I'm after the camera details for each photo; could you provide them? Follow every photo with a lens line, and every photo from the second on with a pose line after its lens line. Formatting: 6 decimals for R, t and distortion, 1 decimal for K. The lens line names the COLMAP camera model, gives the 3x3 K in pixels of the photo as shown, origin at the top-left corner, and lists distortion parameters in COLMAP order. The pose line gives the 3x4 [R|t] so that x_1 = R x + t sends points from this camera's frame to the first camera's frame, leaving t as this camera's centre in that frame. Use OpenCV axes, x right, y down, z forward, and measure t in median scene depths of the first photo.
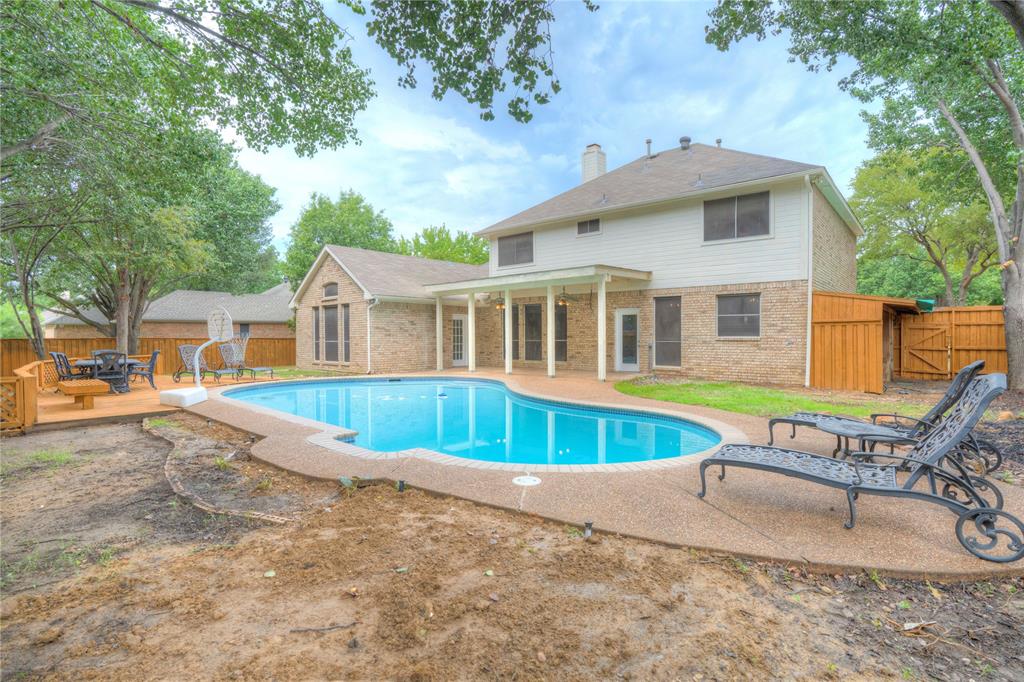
lens RADIAL K [[500.2, 0, 512.0], [0, 500.2, 341.0], [0, 0, 1]] dist [-0.038305, 0.000214]
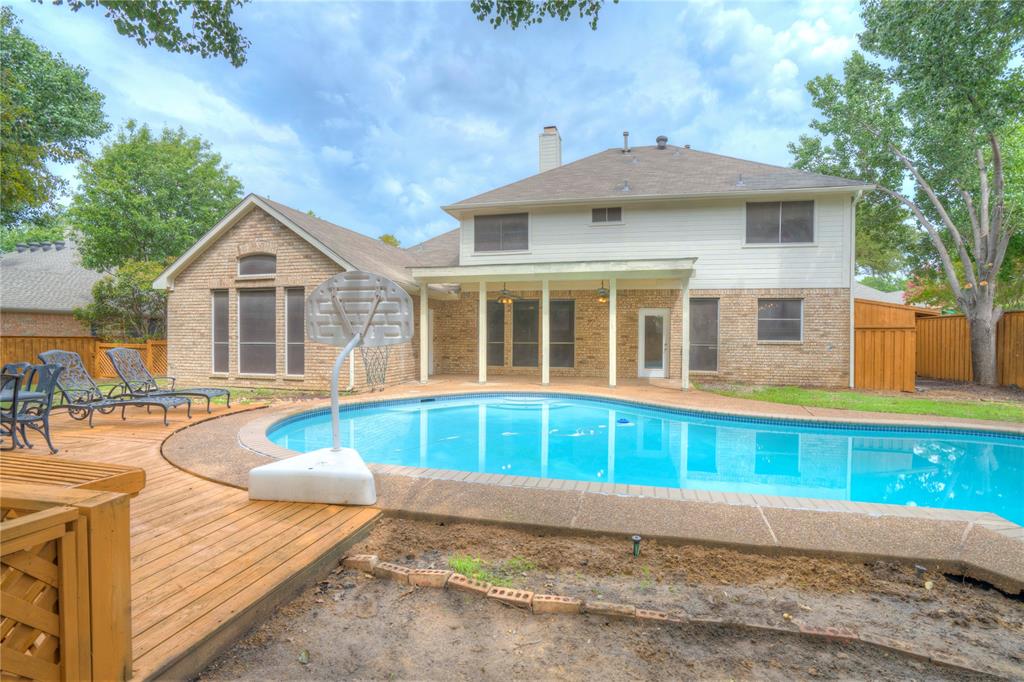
lens RADIAL K [[500.2, 0, 512.0], [0, 500.2, 341.0], [0, 0, 1]] dist [-0.038305, 0.000214]
pose [[0.886025, 0.005589, 0.463603, -0.425742], [-0.005020, 0.999984, -0.002461, -0.002419], [-0.463610, -0.000147, 0.886039, 0.309026]]
